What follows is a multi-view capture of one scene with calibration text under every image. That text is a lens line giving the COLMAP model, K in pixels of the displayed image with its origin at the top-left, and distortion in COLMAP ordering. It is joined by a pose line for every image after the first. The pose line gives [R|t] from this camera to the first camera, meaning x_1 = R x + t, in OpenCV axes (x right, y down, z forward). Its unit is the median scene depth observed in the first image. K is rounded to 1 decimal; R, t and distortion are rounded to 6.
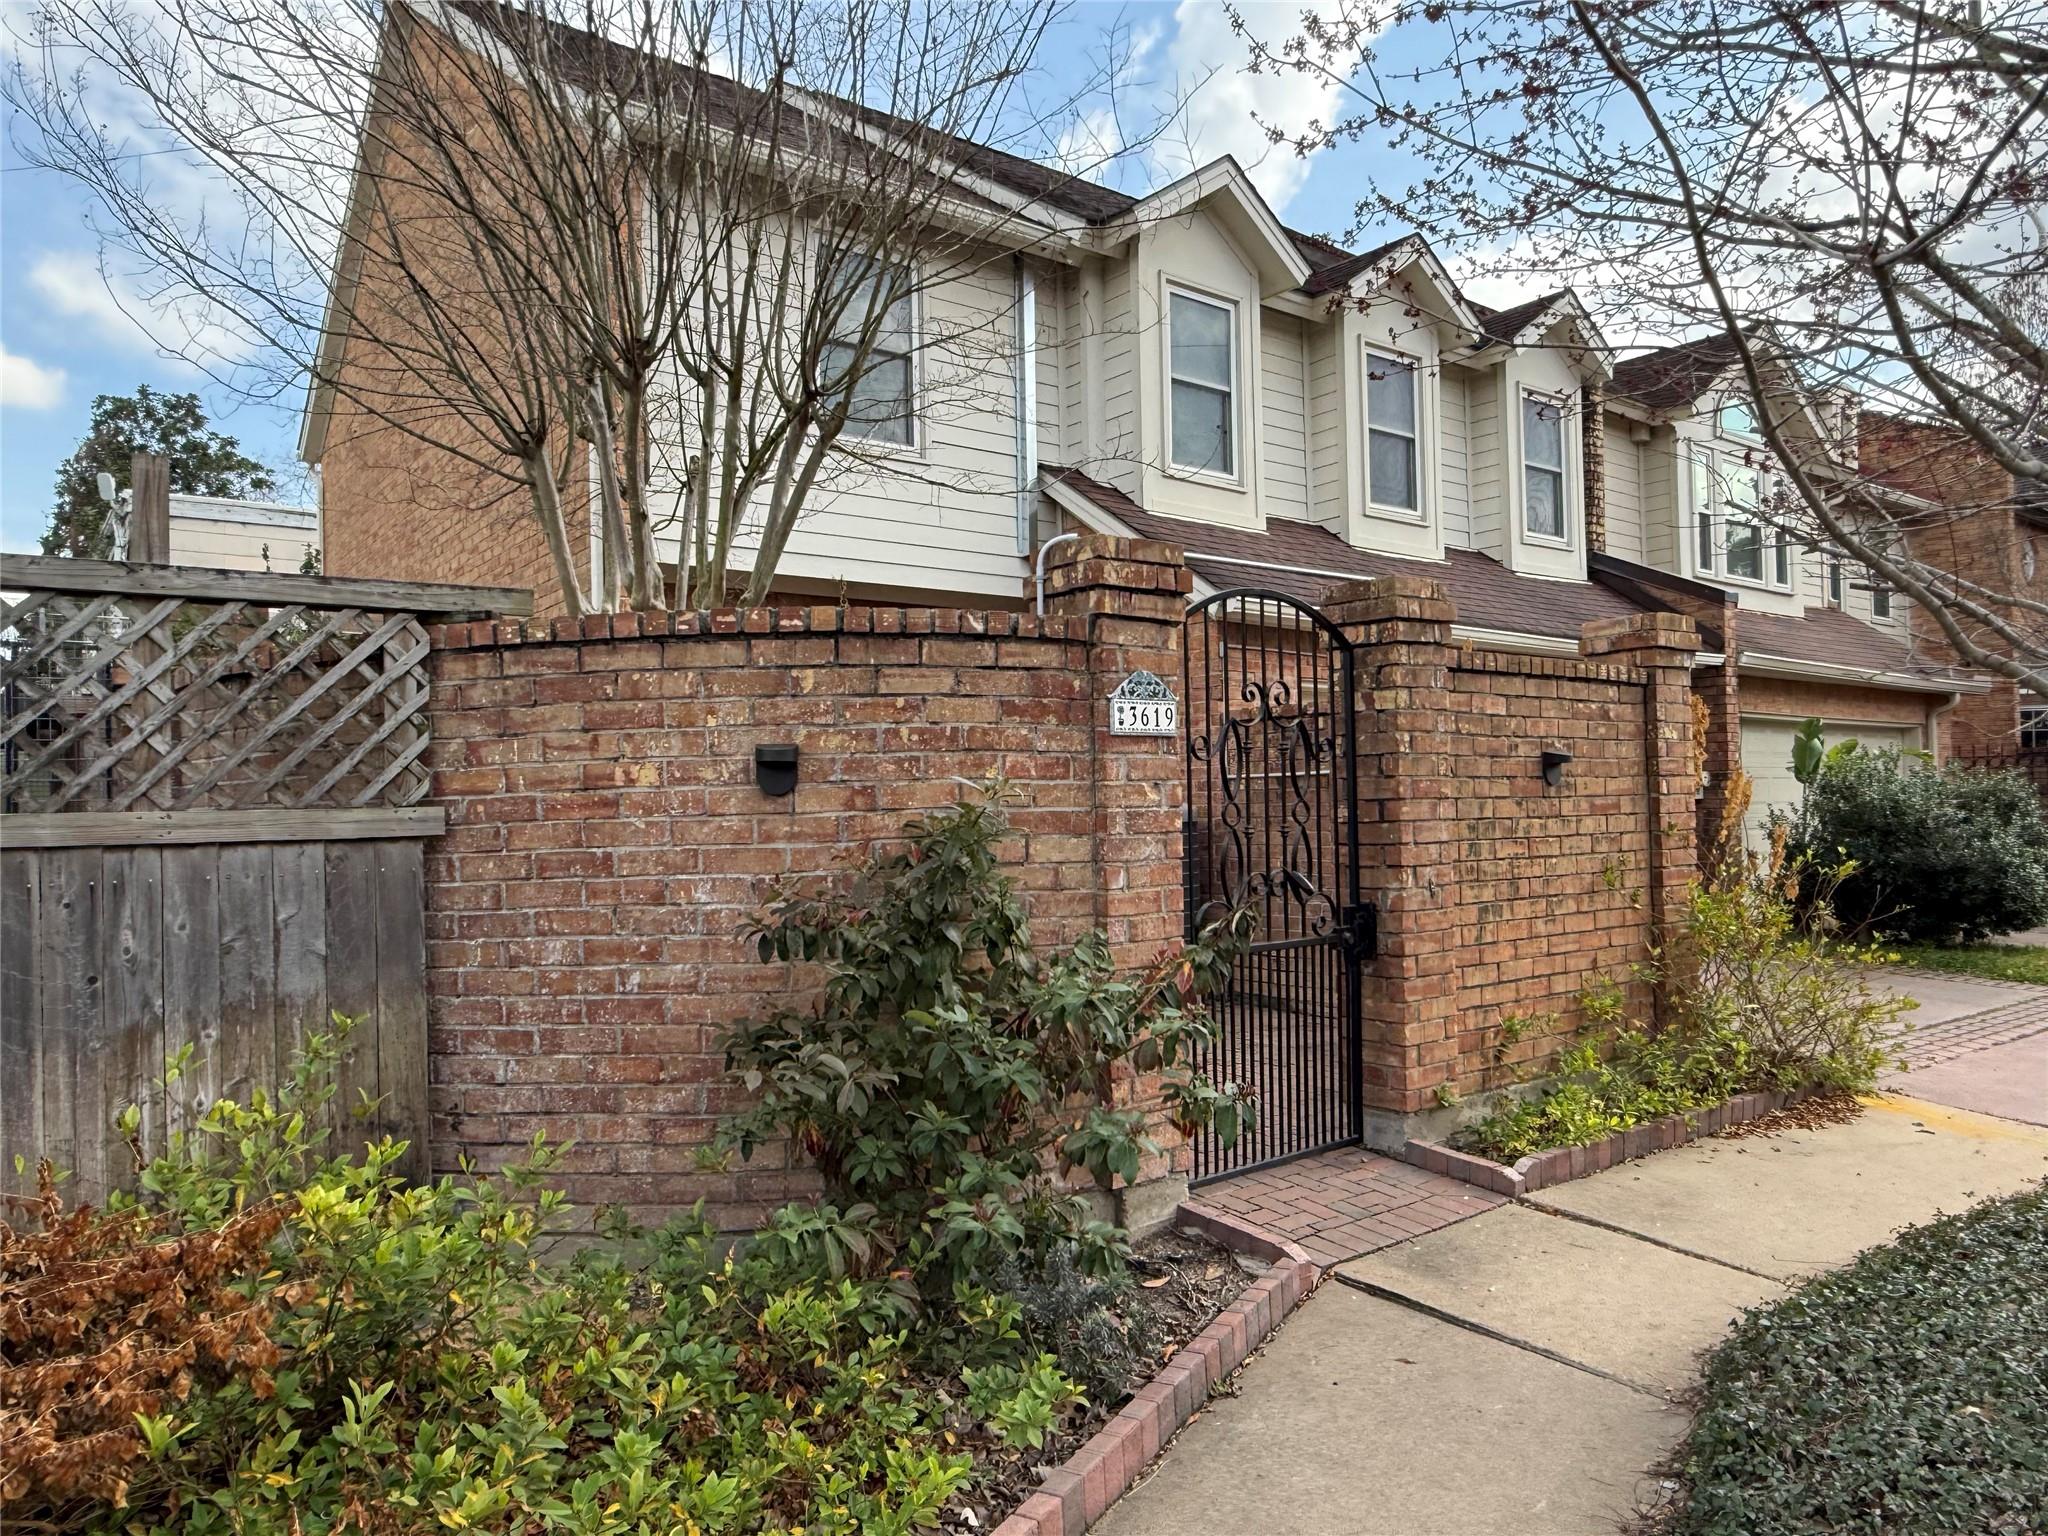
lens RADIAL K [[1365.7, 0, 1016.9], [0, 1365.7, 779.5], [0, 0, 1]] dist [-0.005708, 0.011774]
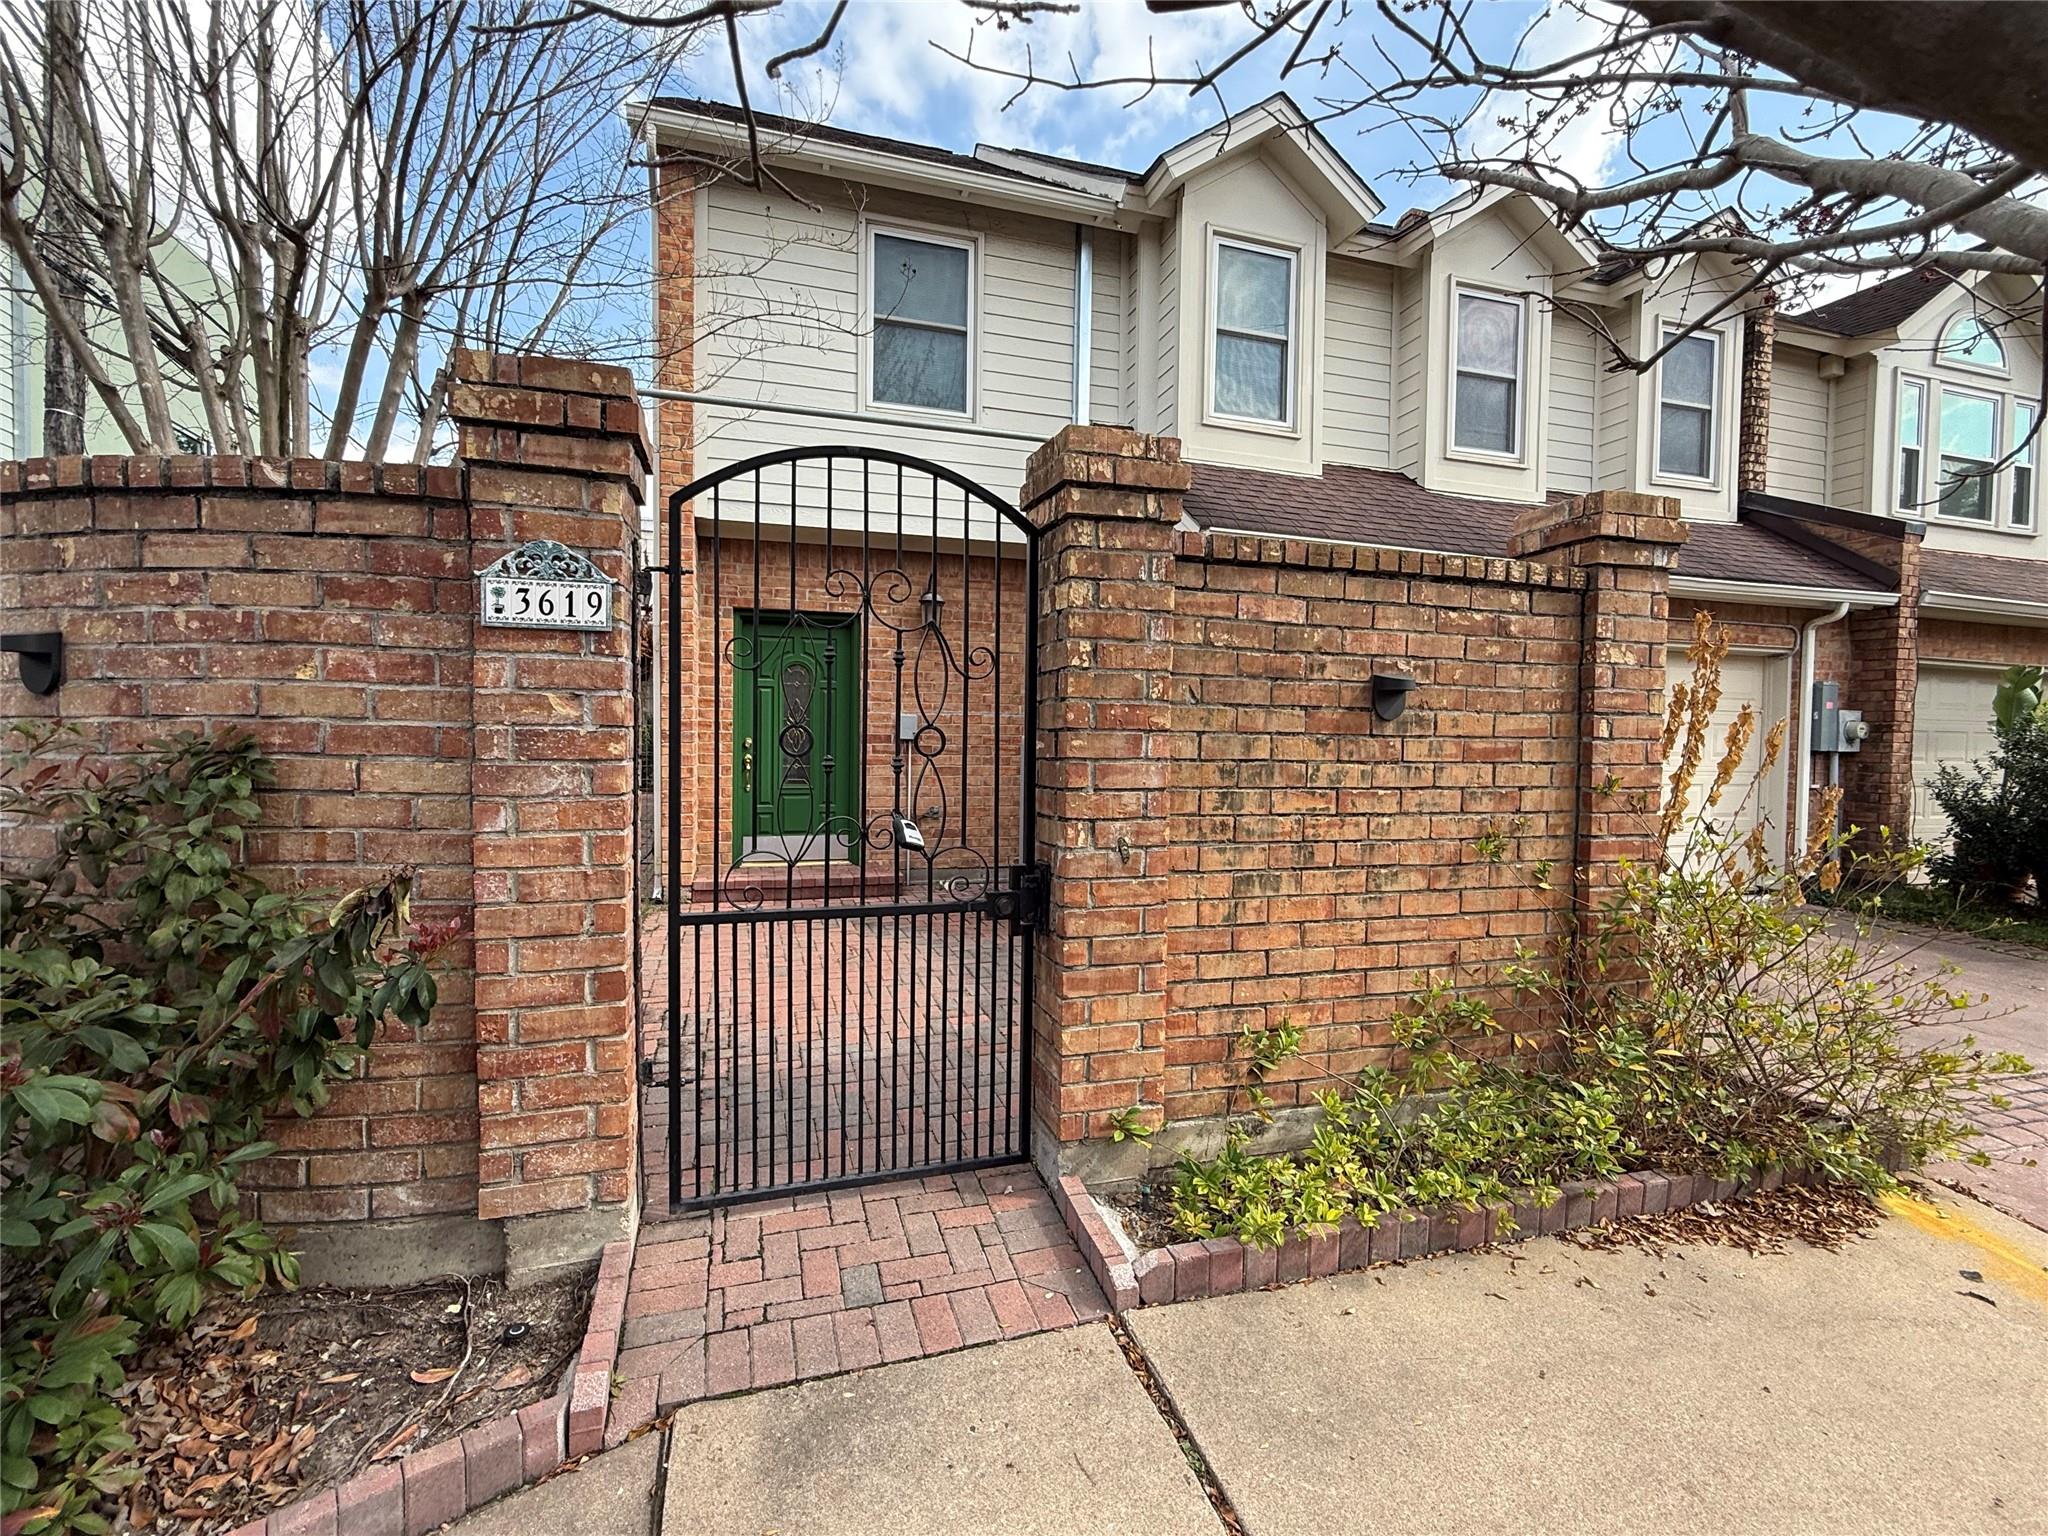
lens RADIAL K [[913.8, 0, 1022.1], [0, 913.8, 770.7], [0, 0, 1]] dist [0.000544, -0.000427]
pose [[0.938706, 0.045183, -0.341744, 0.387593], [-0.025291, 0.997728, 0.062441, 0.005614], [0.343789, -0.049971, 0.937716, 0.471100]]
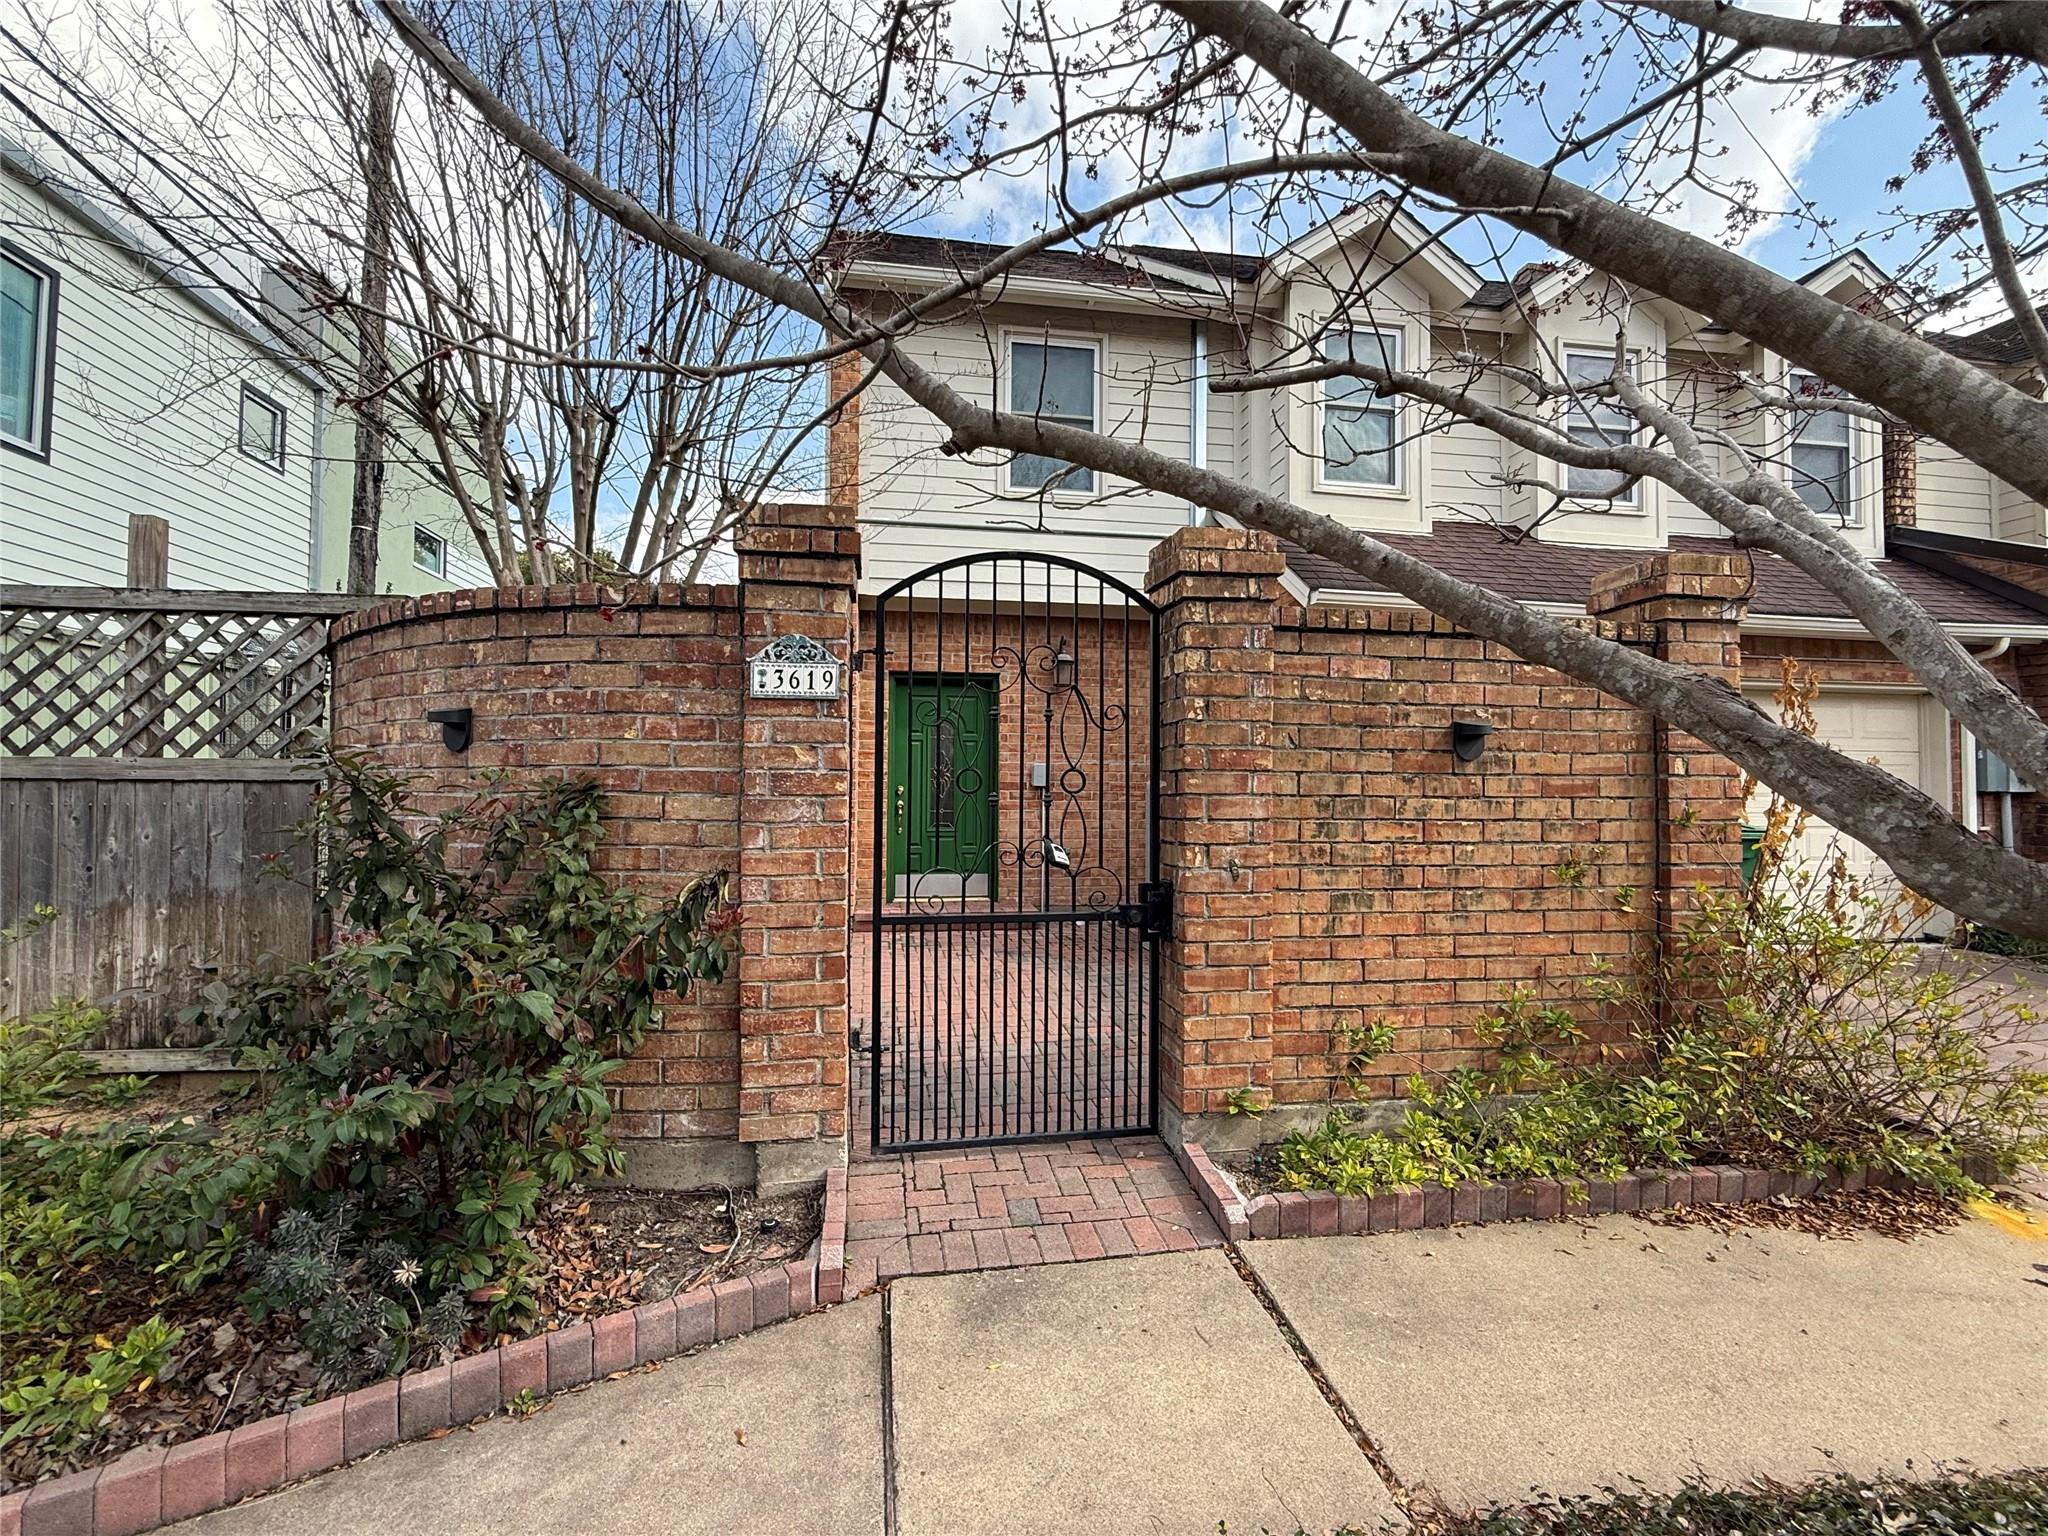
lens RADIAL K [[913.8, 0, 1021.6], [0, 913.8, 768.9], [0, 0, 1]] dist [0.000544, -0.000427]
pose [[0.883872, 0.016054, -0.467453, 0.424936], [-0.014493, 0.999871, 0.006935, 0.009720], [0.467504, 0.000645, 0.883991, 0.366358]]
